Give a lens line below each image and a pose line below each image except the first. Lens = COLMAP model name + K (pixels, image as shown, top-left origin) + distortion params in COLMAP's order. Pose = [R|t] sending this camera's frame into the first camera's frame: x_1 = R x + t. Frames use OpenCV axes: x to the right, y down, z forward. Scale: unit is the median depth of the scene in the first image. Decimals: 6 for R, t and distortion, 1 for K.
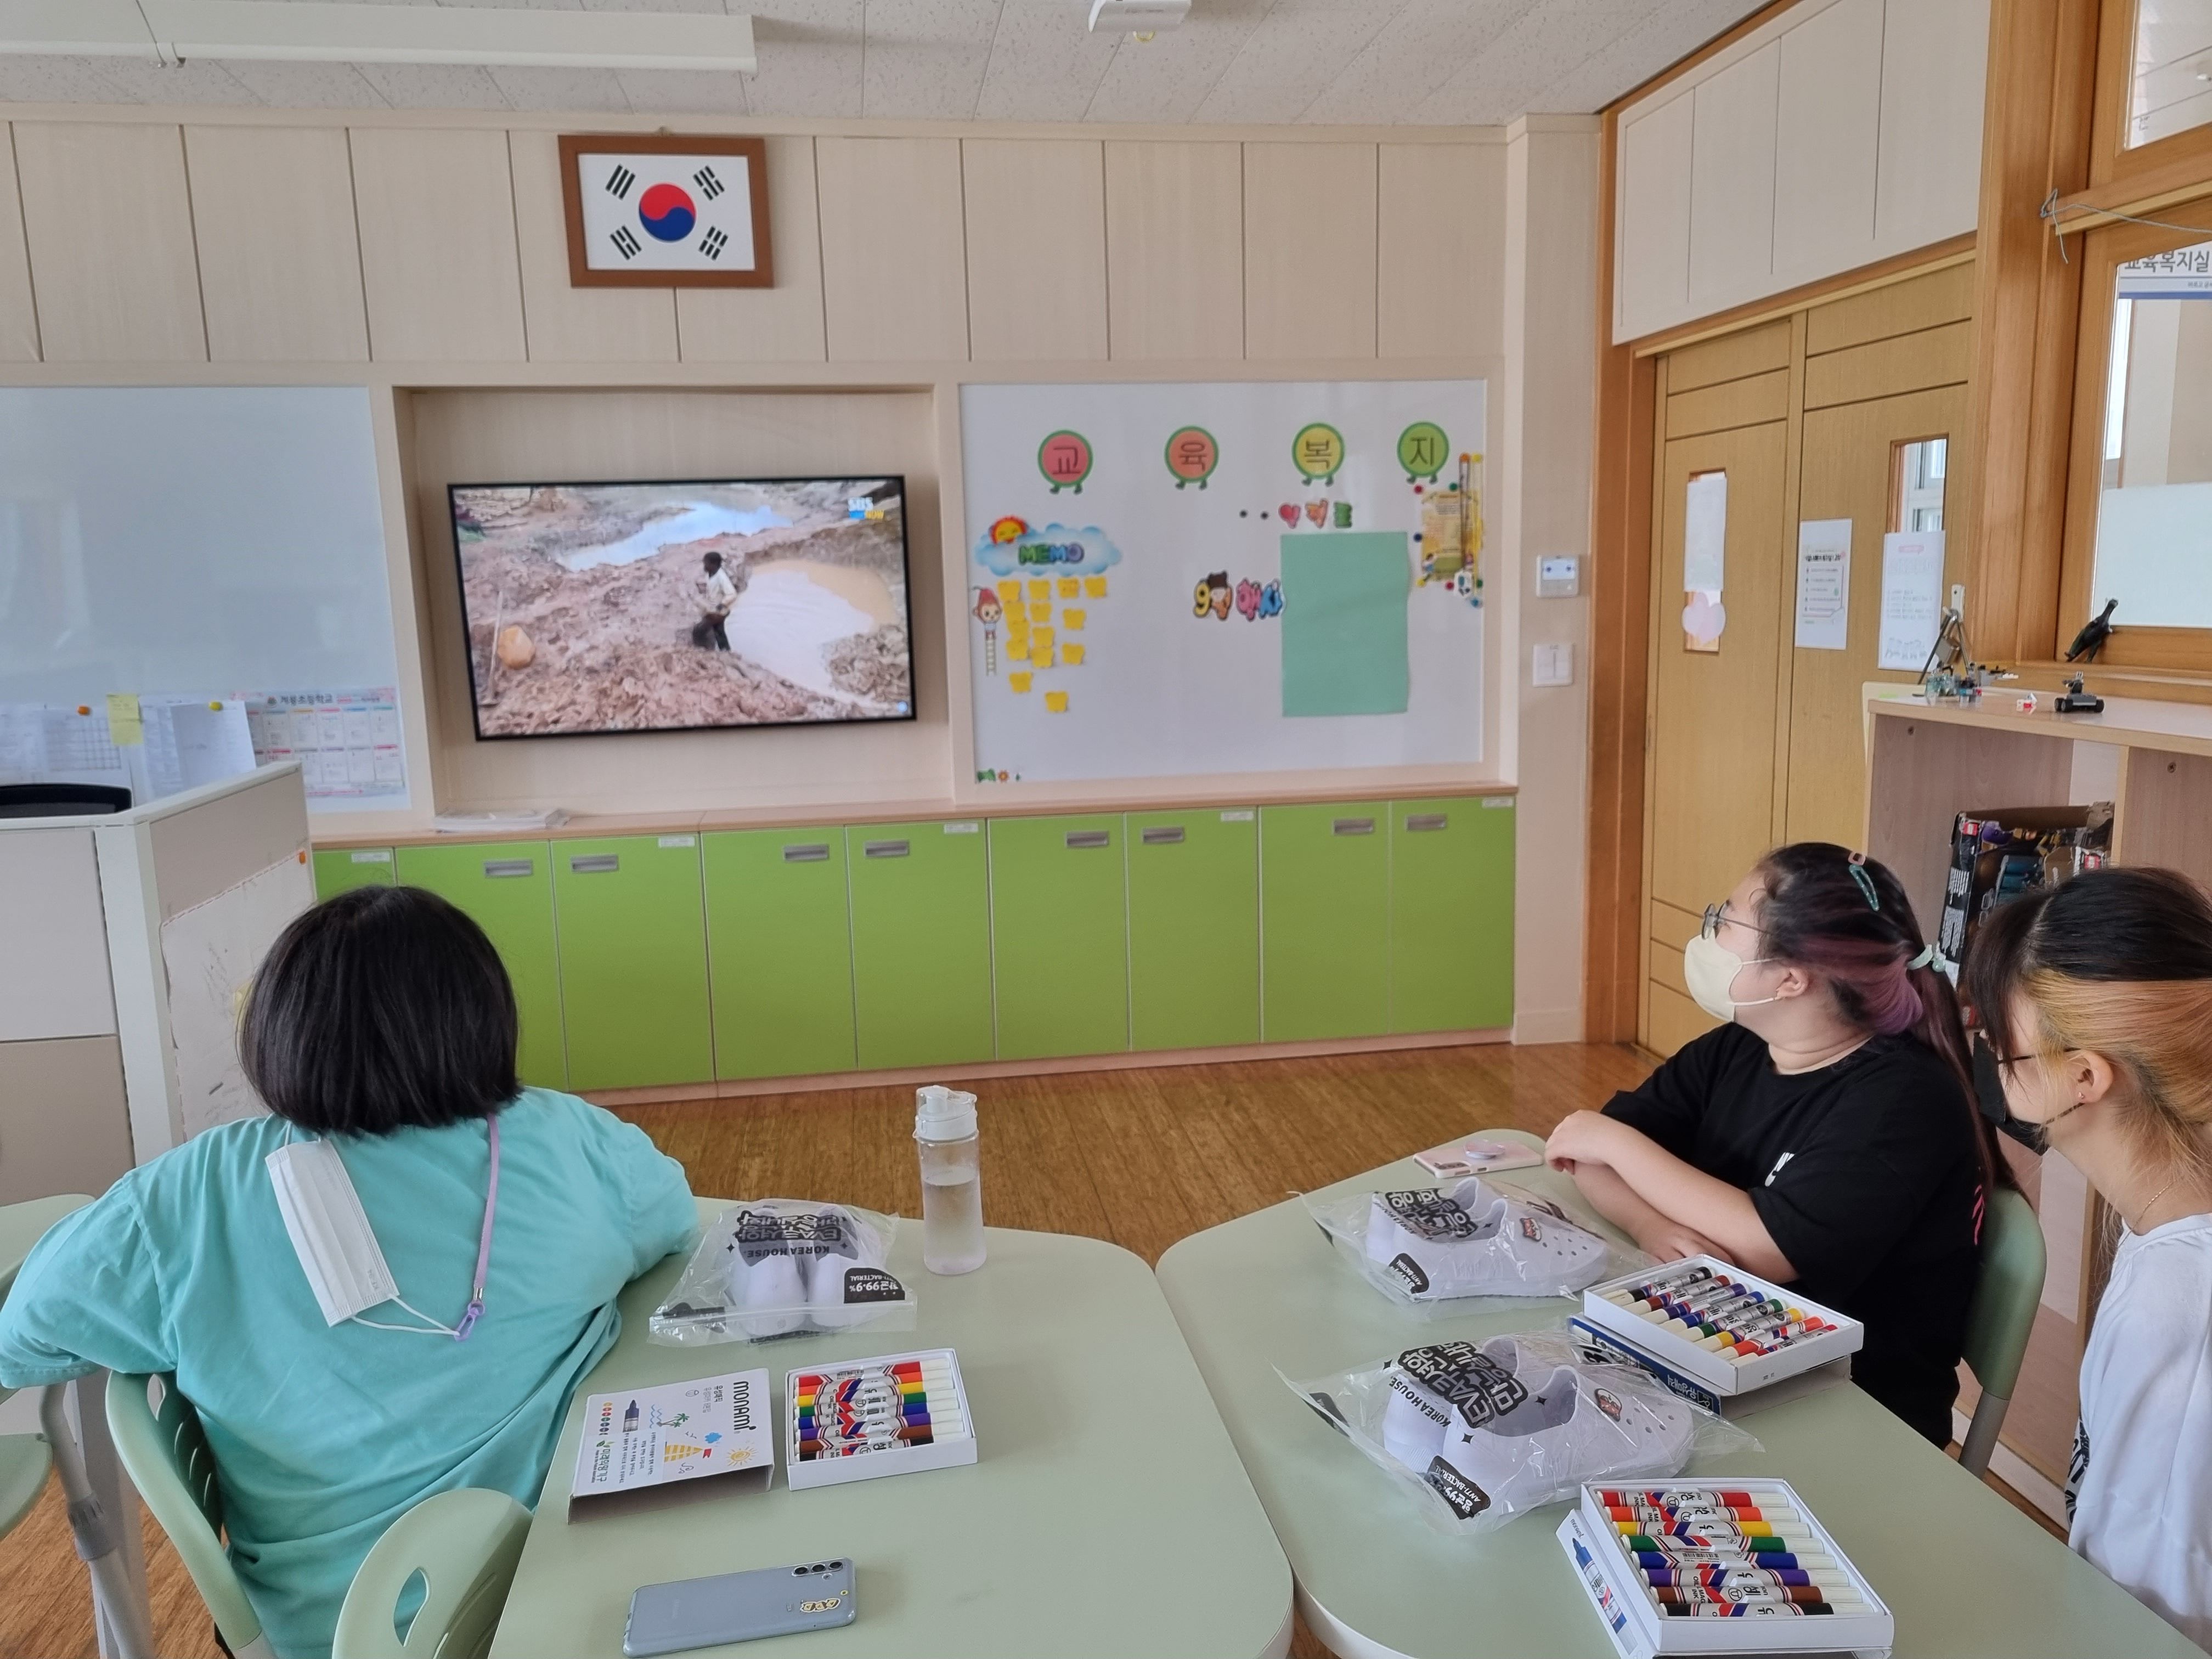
lens RADIAL K [[1652.3, 0, 1129.7], [0, 1652.3, 855.2], [0, 0, 1]] dist [0.052005, -0.033495]
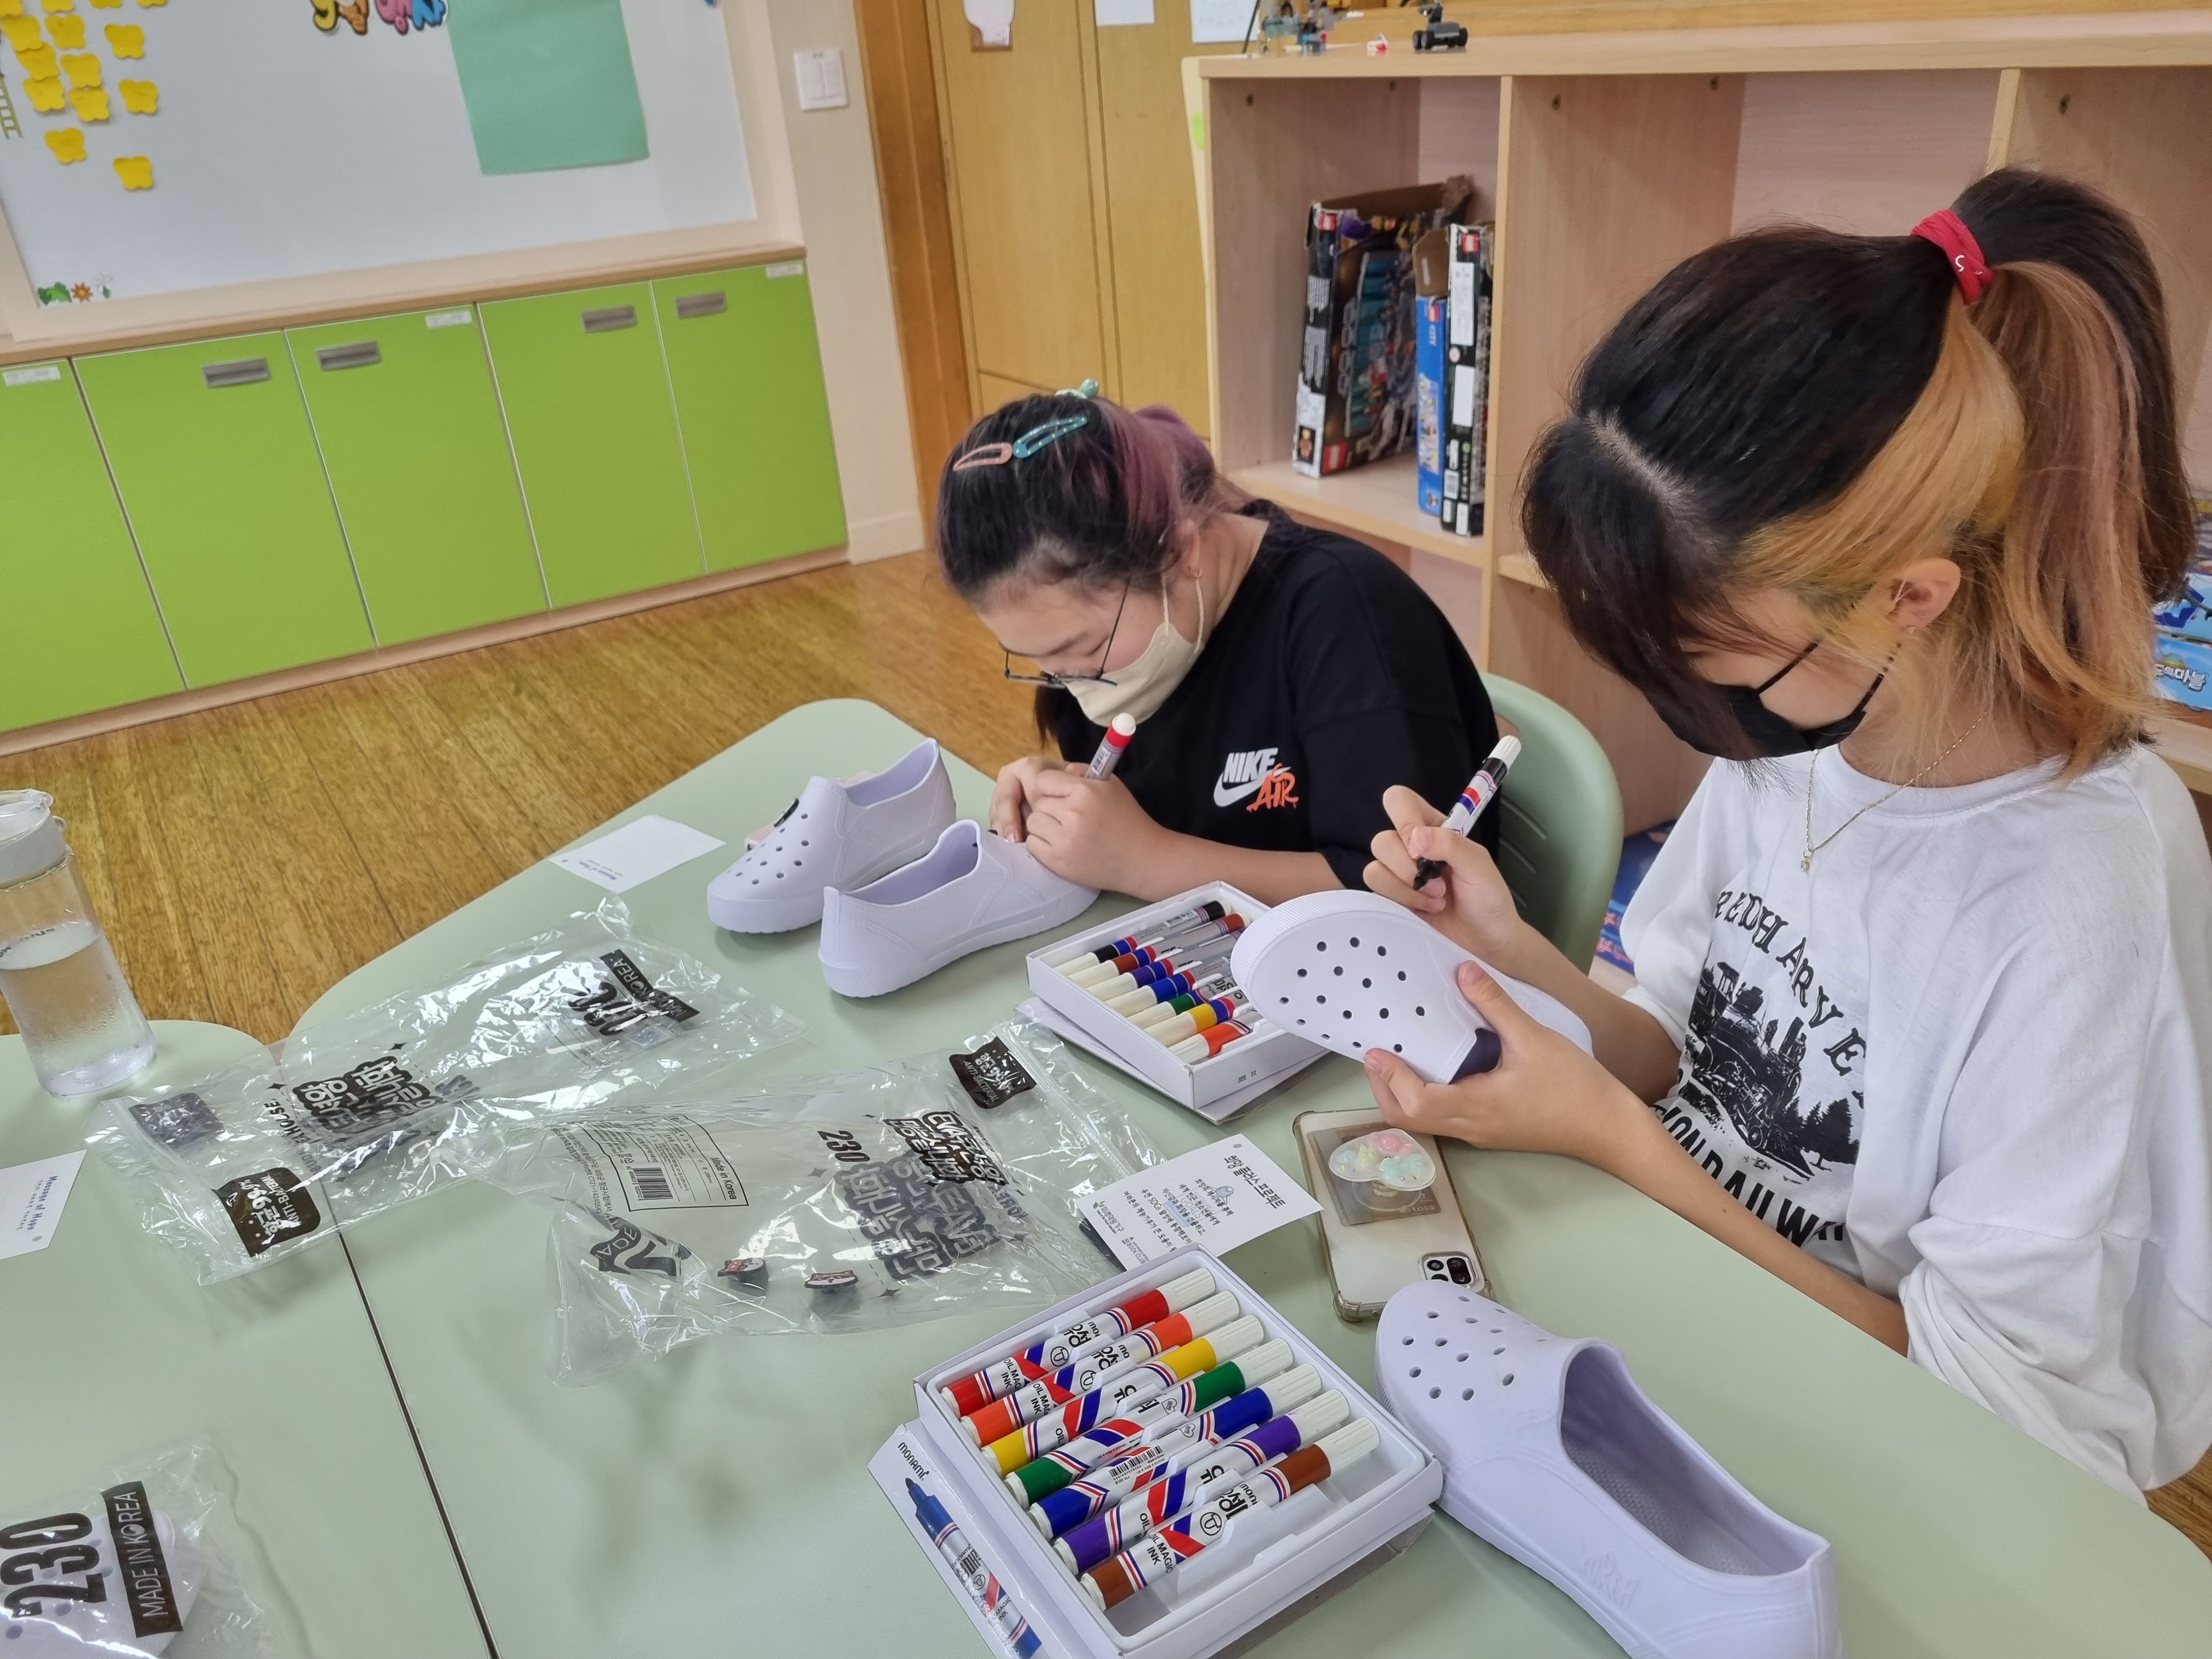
lens RADIAL K [[1652.3, 0, 1129.7], [0, 1652.3, 855.2], [0, 0, 1]] dist [0.052005, -0.033495]
pose [[0.917905, -0.214914, 0.333561, 0.046008], [0.111087, 0.946193, 0.303939, 0.011873], [-0.380934, -0.241933, 0.892389, 0.143270]]
